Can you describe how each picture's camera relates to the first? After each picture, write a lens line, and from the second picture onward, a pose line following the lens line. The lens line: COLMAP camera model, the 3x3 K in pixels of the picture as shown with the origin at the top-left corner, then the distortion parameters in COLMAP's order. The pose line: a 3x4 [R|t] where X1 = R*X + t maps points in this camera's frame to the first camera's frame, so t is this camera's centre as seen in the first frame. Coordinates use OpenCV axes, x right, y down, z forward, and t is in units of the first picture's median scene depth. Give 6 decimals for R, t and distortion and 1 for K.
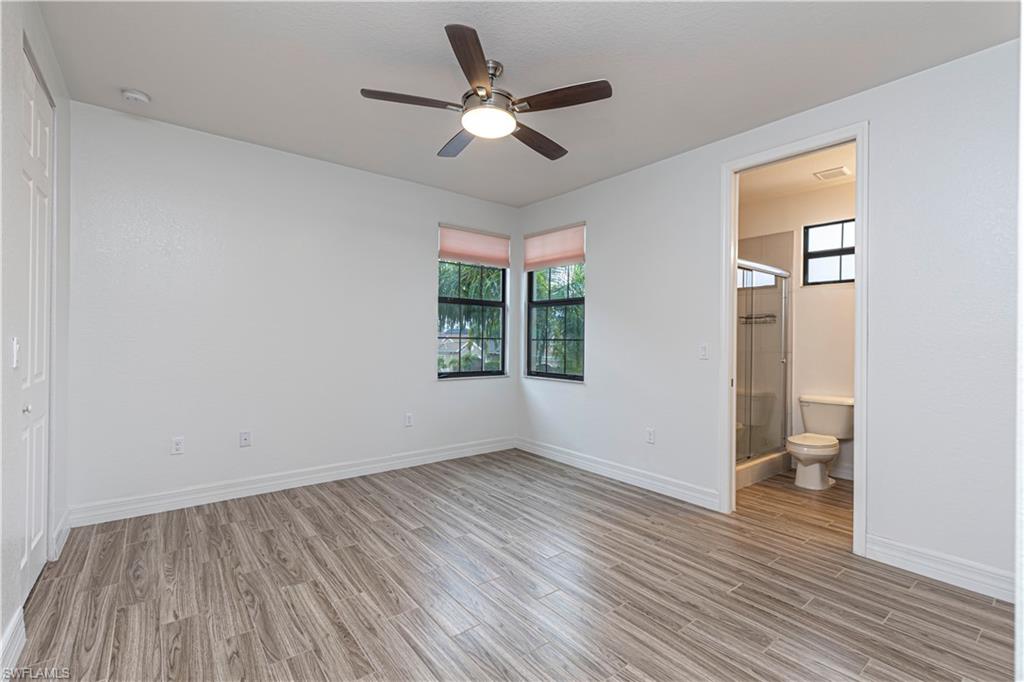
lens RADIAL K [[454.7, 0, 512.0], [0, 454.7, 341.0], [0, 0, 1]] dist [0.000356, 0.000001]
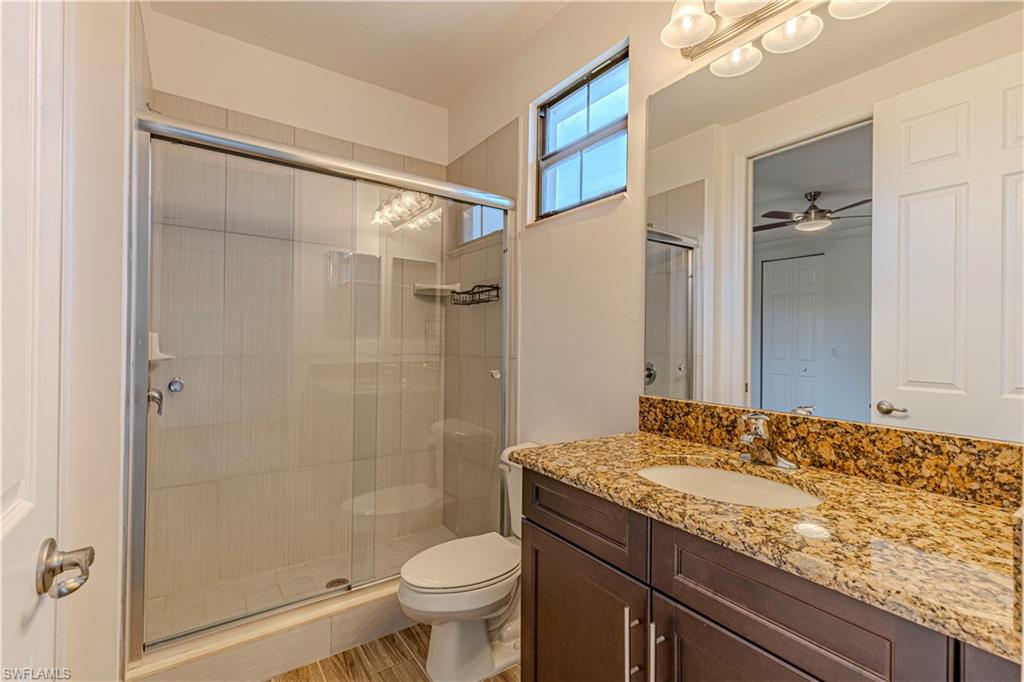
lens RADIAL K [[454.7, 0, 512.0], [0, 454.7, 341.0], [0, 0, 1]] dist [0.000356, 0.000001]
pose [[0.997984, -0.003704, -0.063361, 0.623850], [0.003465, 0.999986, -0.003886, 0.007844], [0.063375, 0.003659, 0.997983, 0.483737]]
